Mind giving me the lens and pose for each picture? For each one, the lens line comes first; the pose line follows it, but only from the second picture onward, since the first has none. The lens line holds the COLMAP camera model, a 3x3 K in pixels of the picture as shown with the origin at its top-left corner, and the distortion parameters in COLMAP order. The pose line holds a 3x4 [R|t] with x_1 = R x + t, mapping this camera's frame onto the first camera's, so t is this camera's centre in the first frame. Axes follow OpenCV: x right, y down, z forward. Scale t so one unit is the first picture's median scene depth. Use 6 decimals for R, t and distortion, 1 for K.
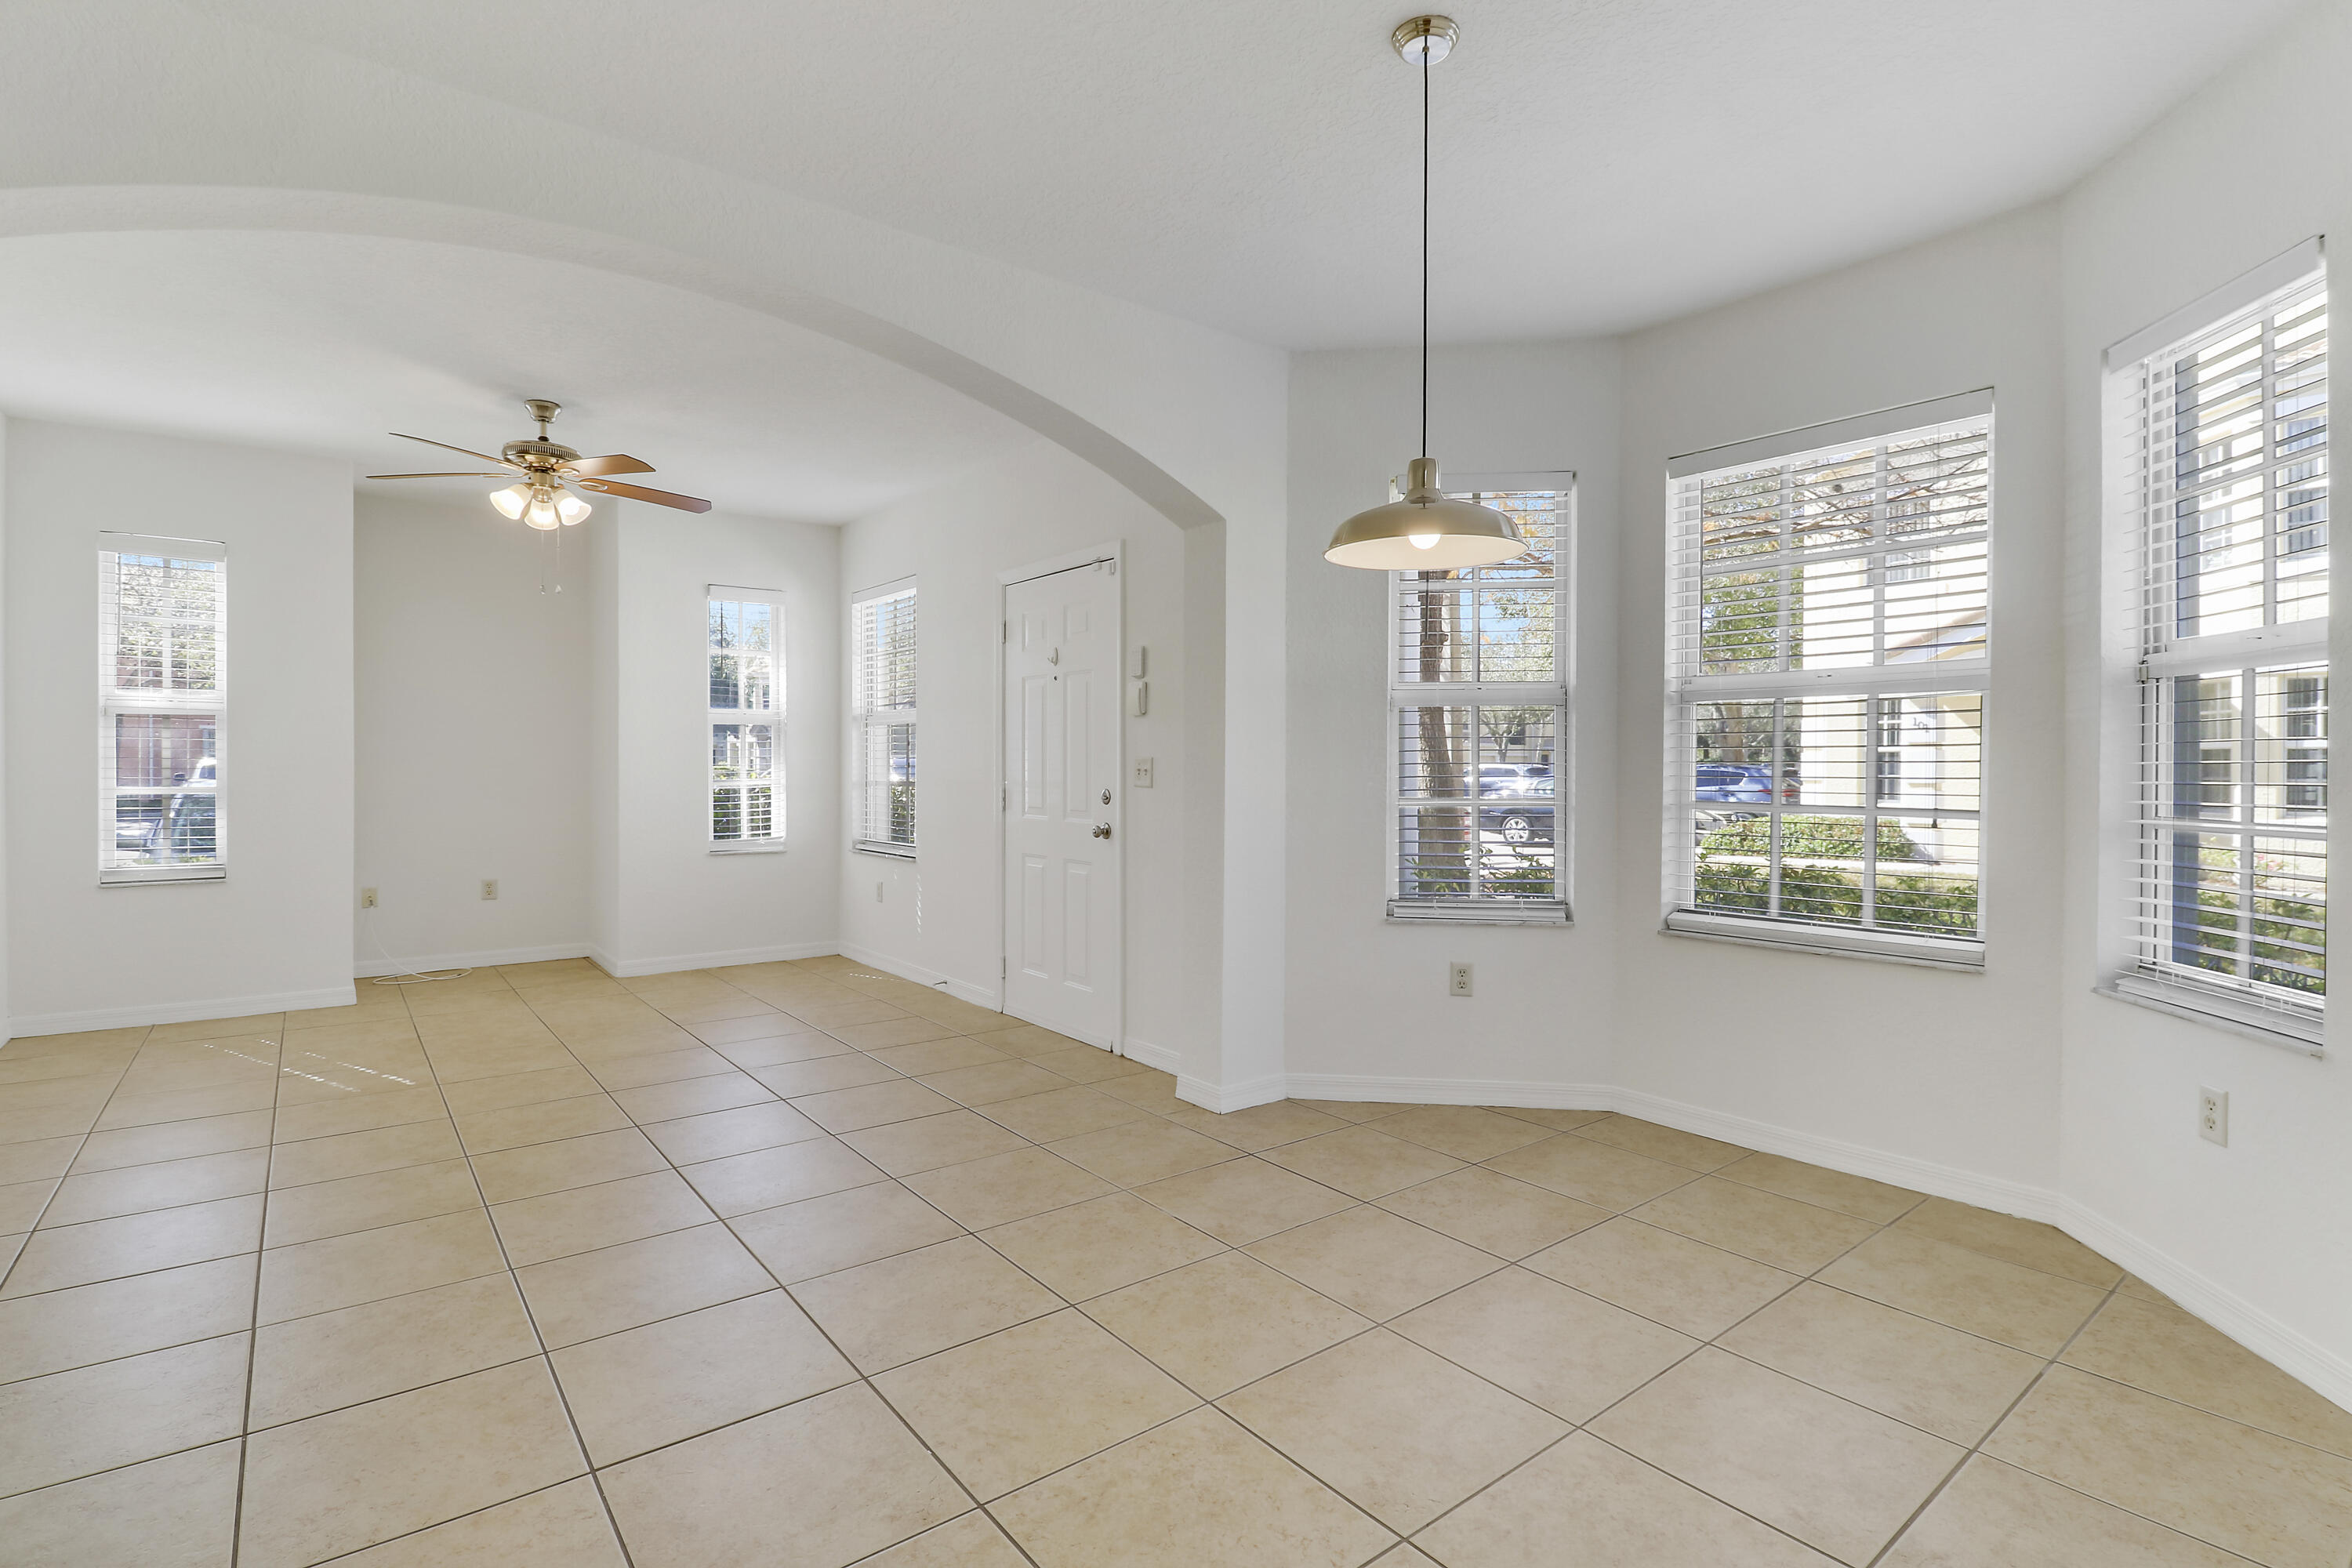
lens RADIAL K [[1111.1, 0, 1214.7], [0, 1111.1, 778.0], [0, 0, 1]] dist [-0.006664, -0.003543]
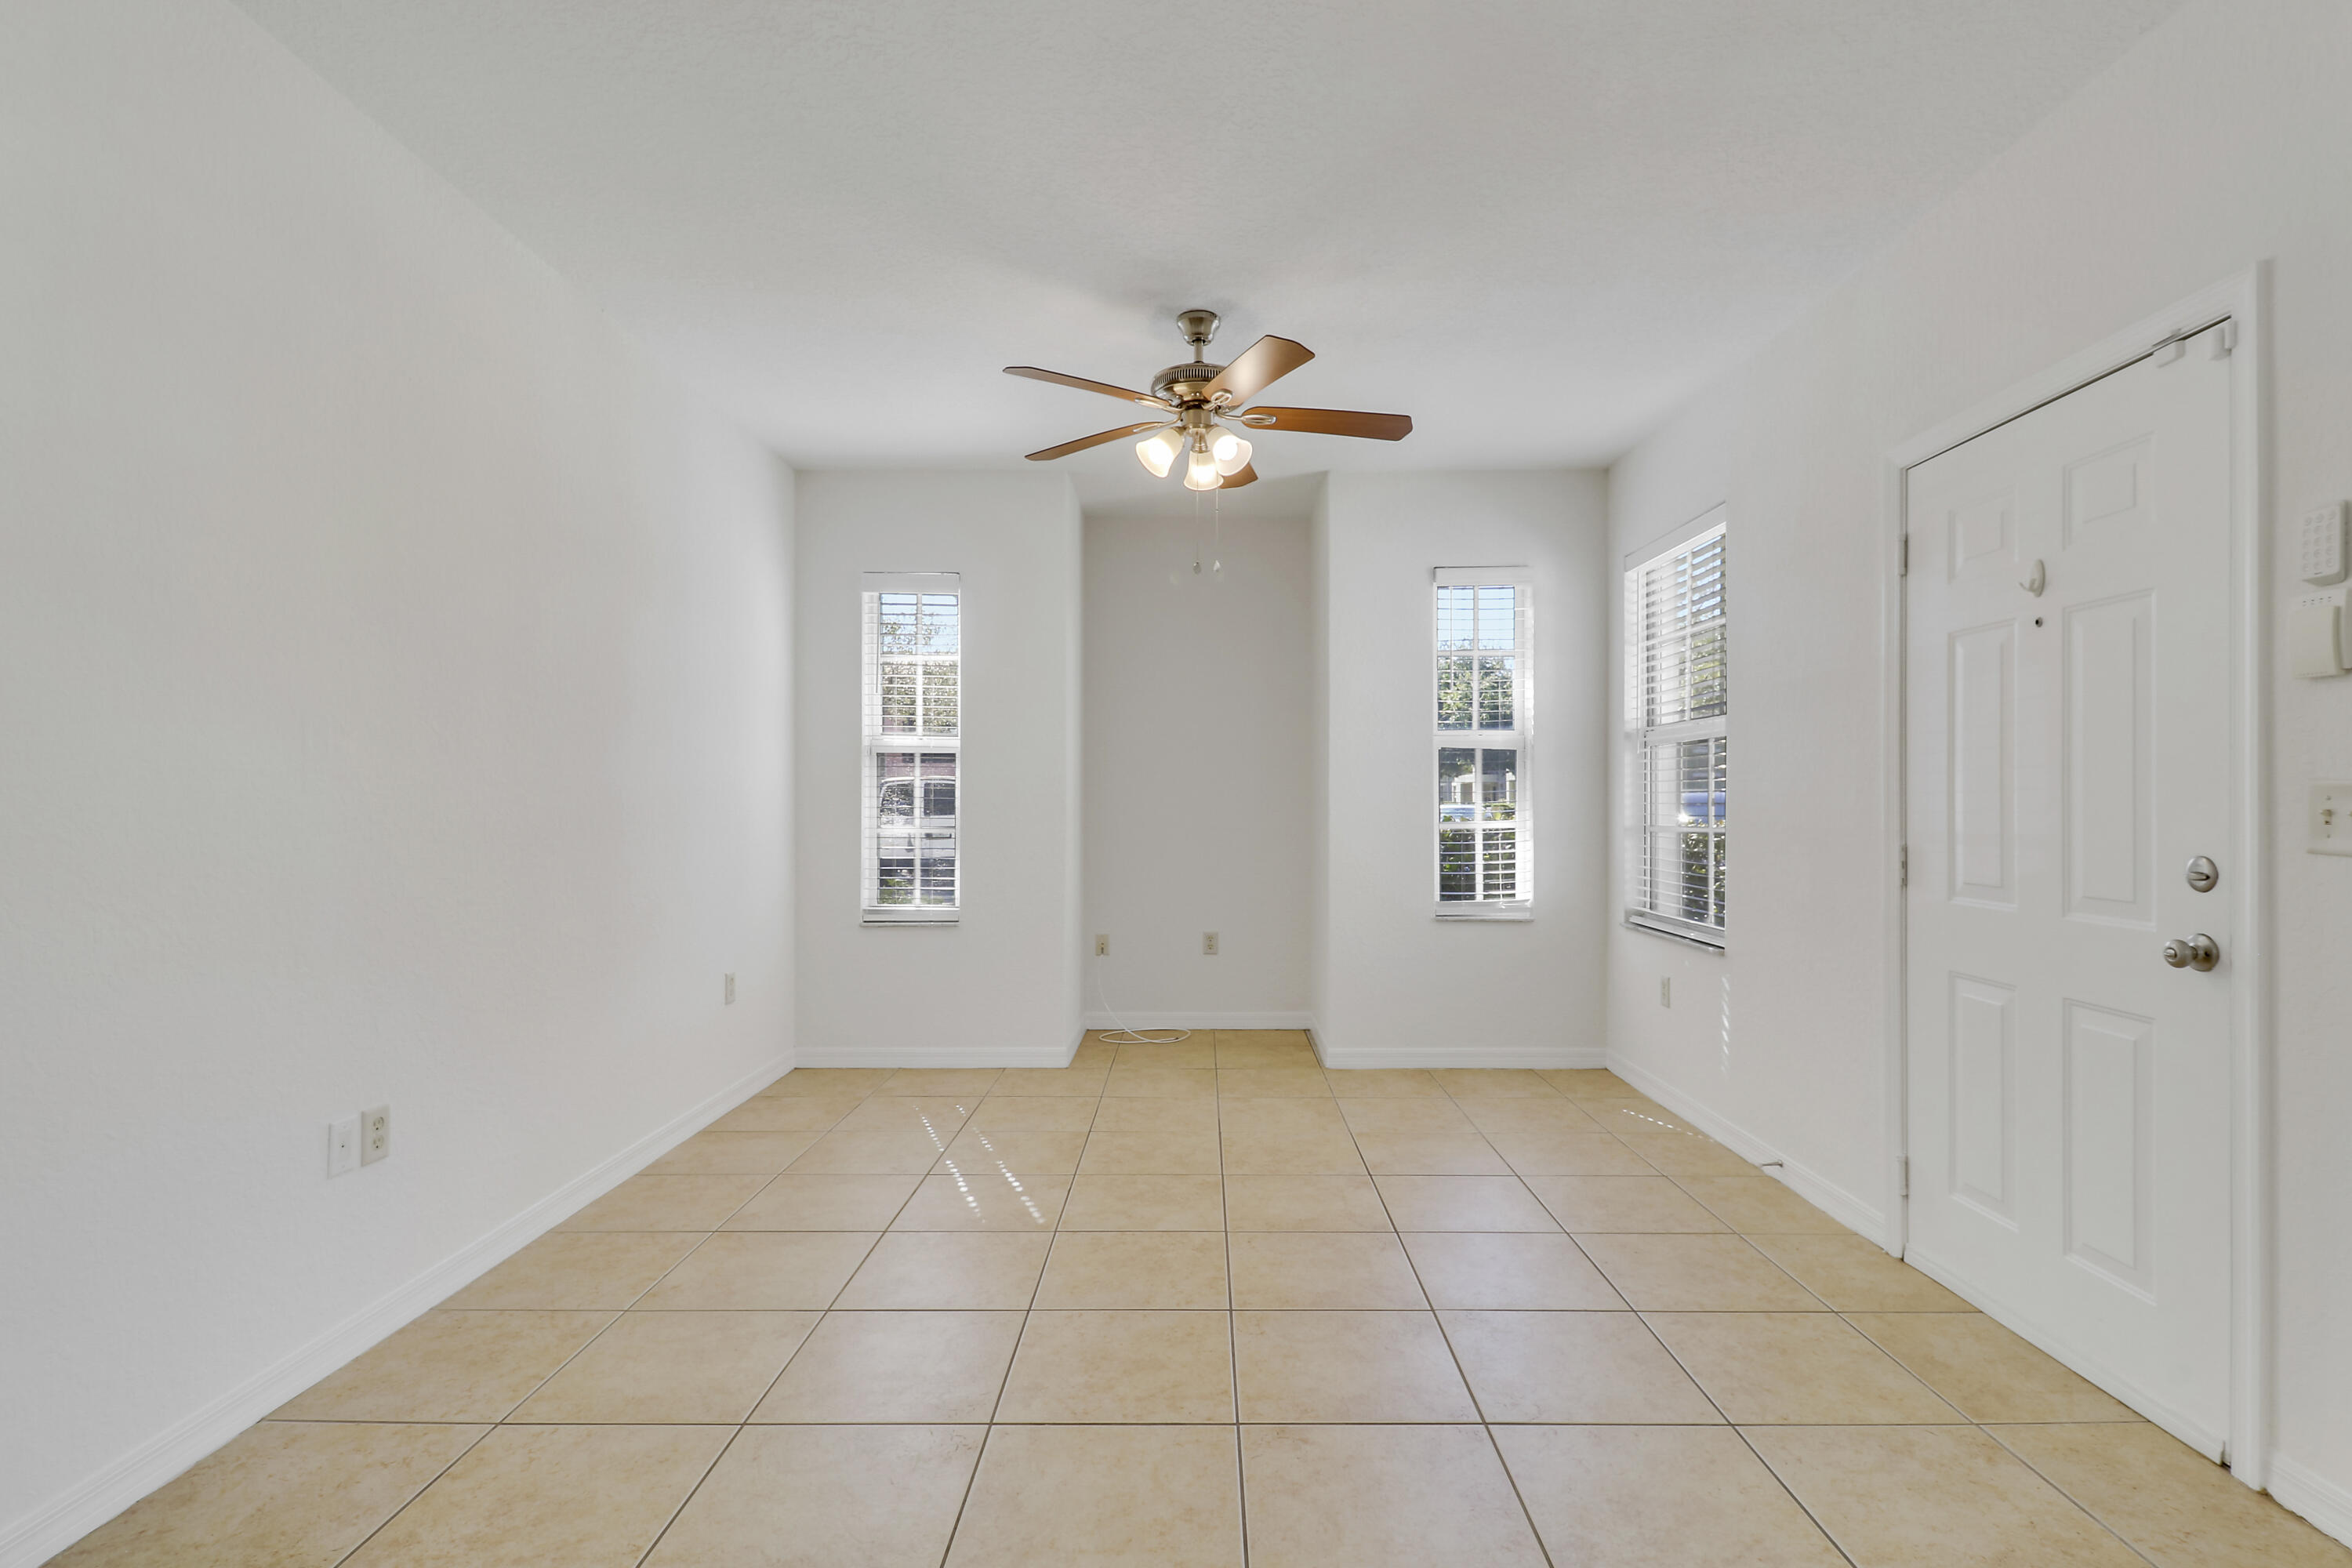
lens RADIAL K [[1111.1, 0, 1217.9], [0, 1111.1, 797.3], [0, 0, 1]] dist [-0.006664, -0.003543]
pose [[0.781554, -0.005383, -0.623814, -0.133776], [-0.004194, 0.999895, -0.013884, -0.005504], [0.623823, 0.013467, 0.781450, 0.432858]]
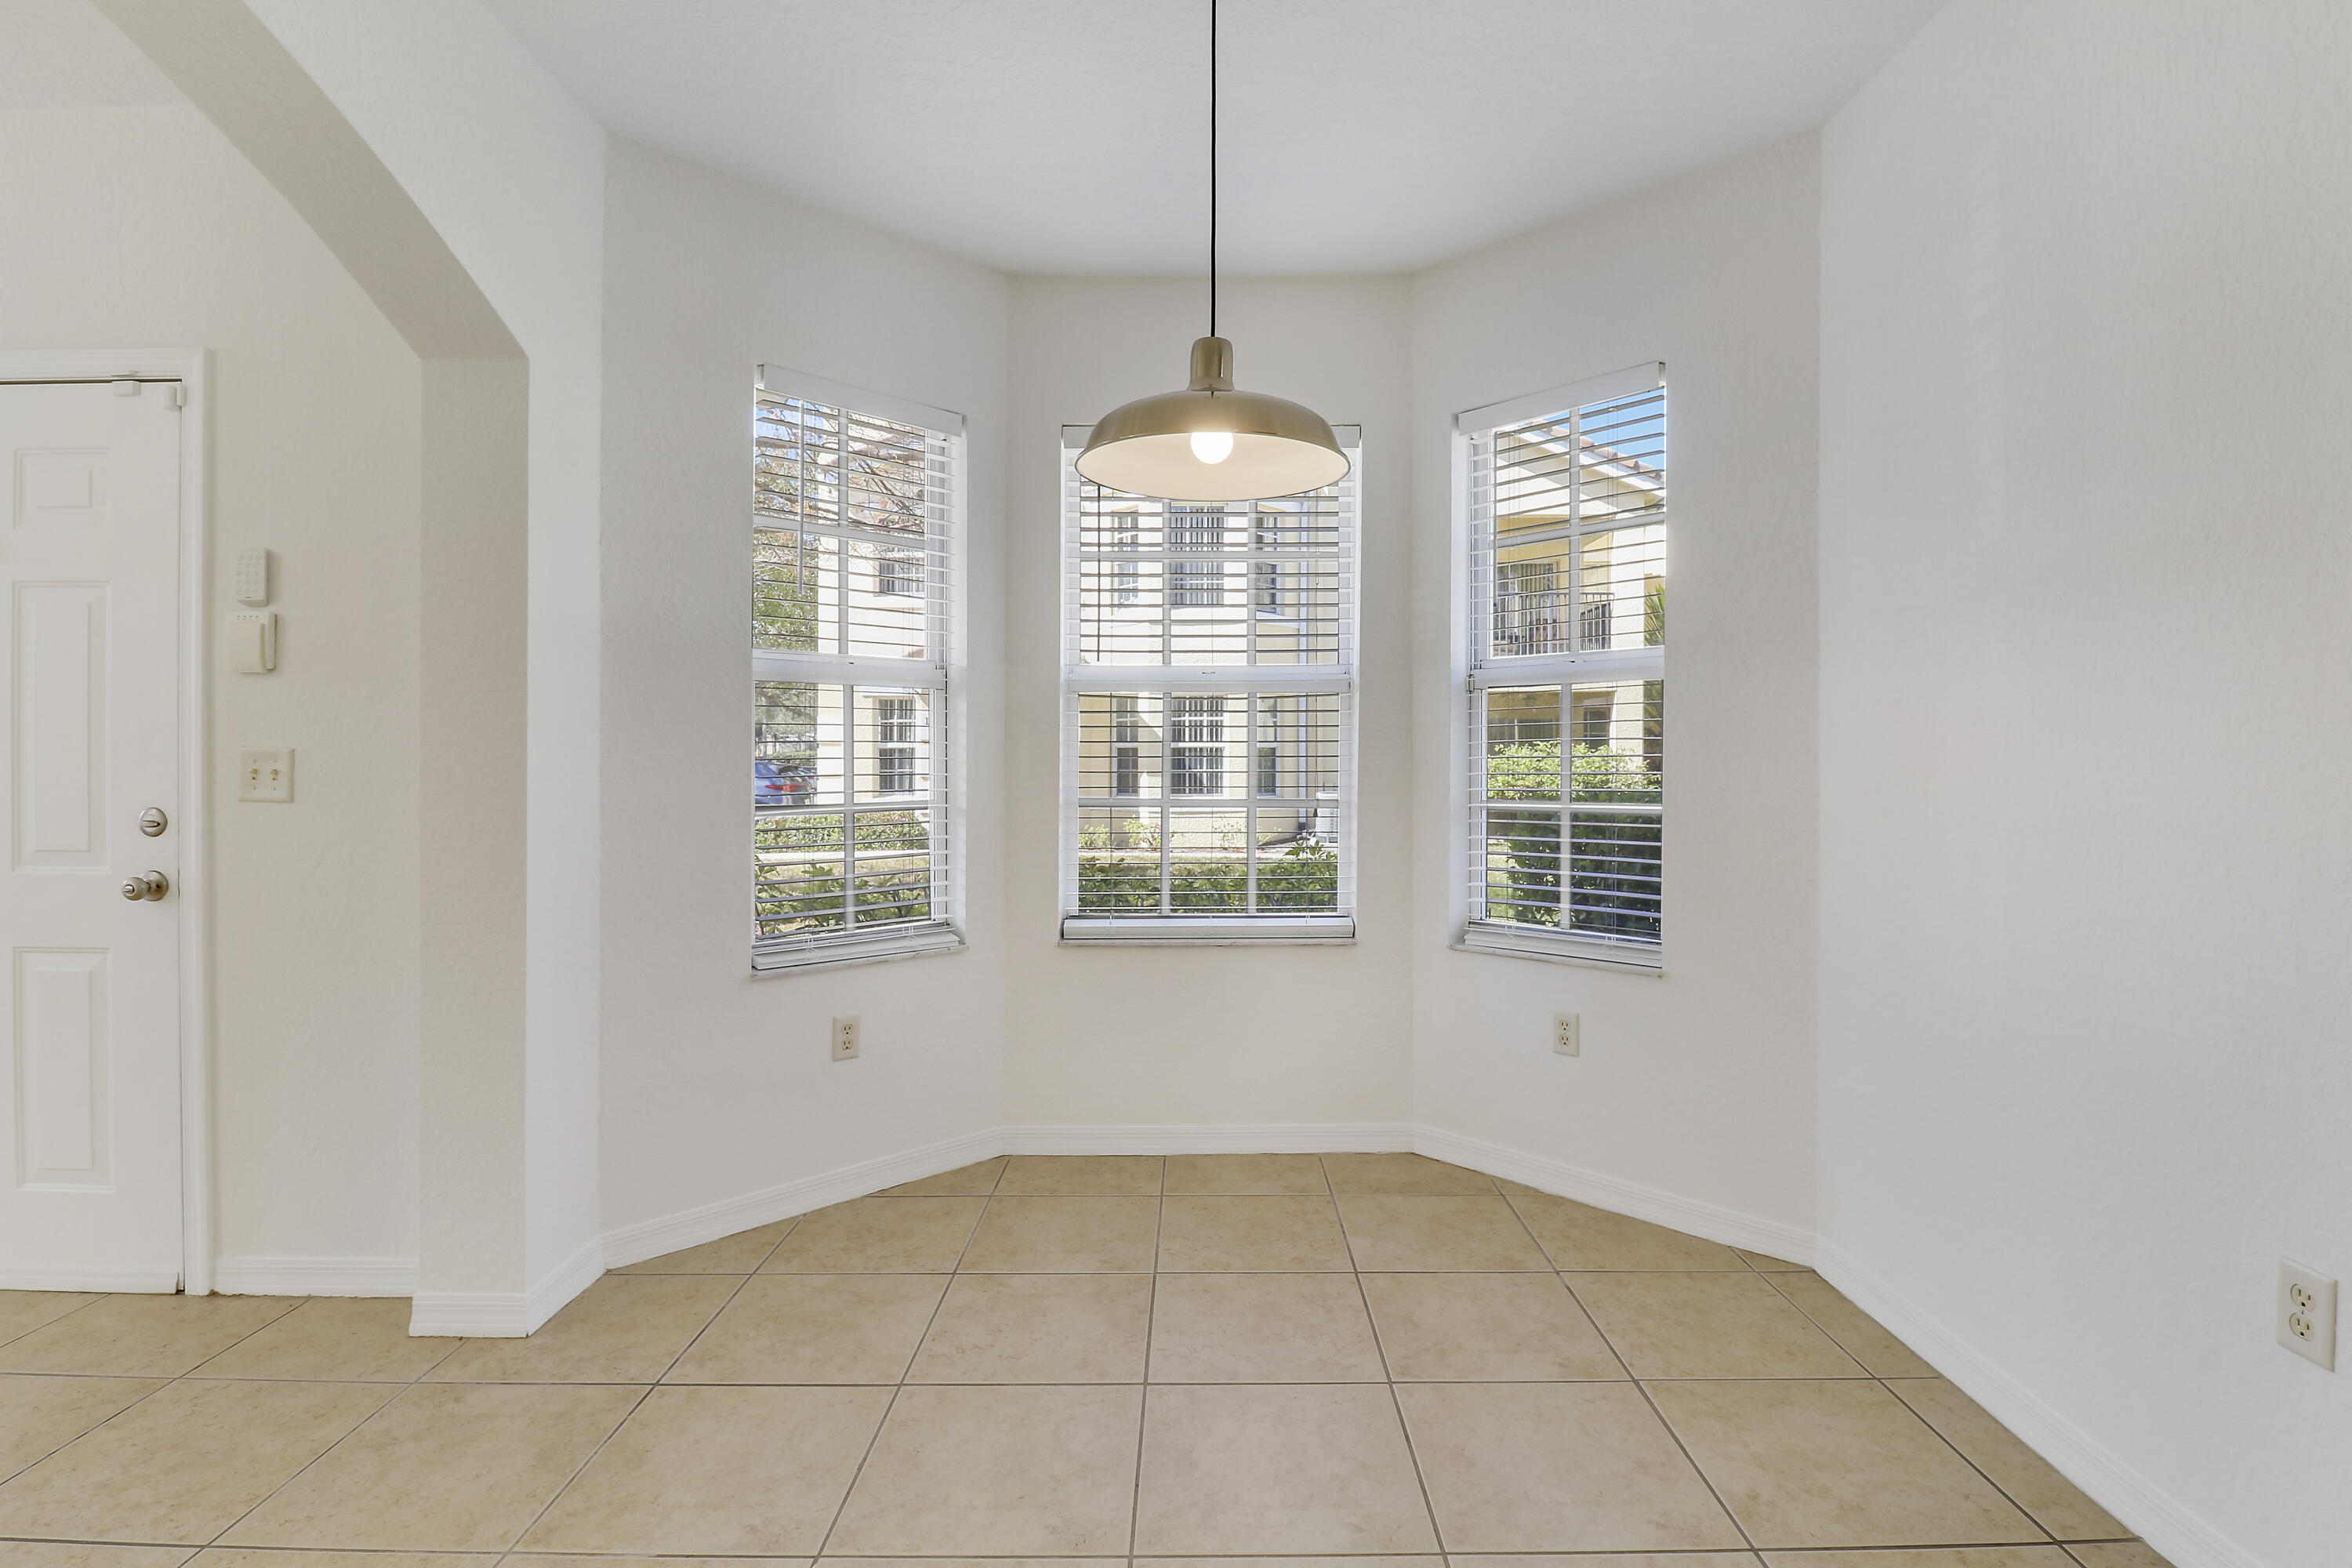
lens RADIAL K [[1111.1, 0, 1180.9], [0, 1111.1, 768.2], [0, 0, 1]] dist [-0.006664, -0.003543]
pose [[0.632977, -0.007202, 0.774137, -0.200786], [0.011949, 0.999928, -0.000467, -0.002822], [-0.774078, 0.009546, 0.633018, 0.288857]]
